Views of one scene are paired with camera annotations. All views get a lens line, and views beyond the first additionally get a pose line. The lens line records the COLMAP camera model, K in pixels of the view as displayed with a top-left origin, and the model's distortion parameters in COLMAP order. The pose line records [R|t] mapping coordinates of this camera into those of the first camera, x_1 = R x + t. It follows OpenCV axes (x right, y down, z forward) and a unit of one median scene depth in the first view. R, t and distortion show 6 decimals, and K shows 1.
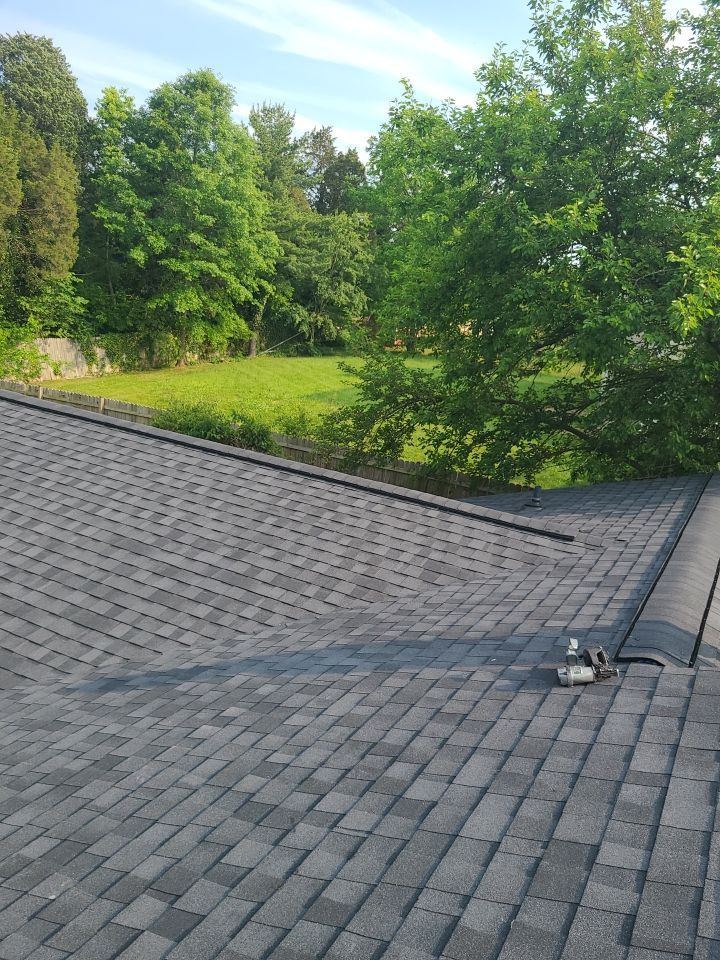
lens RADIAL K [[717.2, 0, 393.7], [0, 717.2, 475.8], [0, 0, 1]] dist [0.047635, -0.030639]
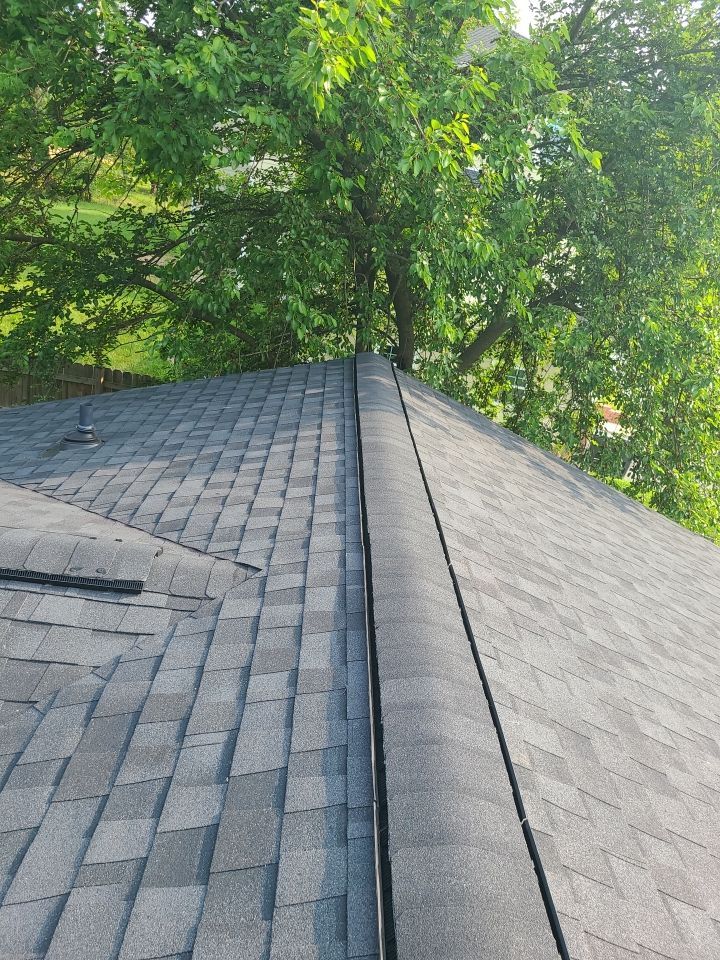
lens RADIAL K [[717.2, 0, 384.6], [0, 717.2, 503.5], [0, 0, 1]] dist [0.047635, -0.030639]
pose [[0.867033, -0.161349, 0.471402, 0.087162], [0.042498, 0.966615, 0.252684, -0.029653], [-0.496435, -0.199052, 0.844944, 0.277389]]
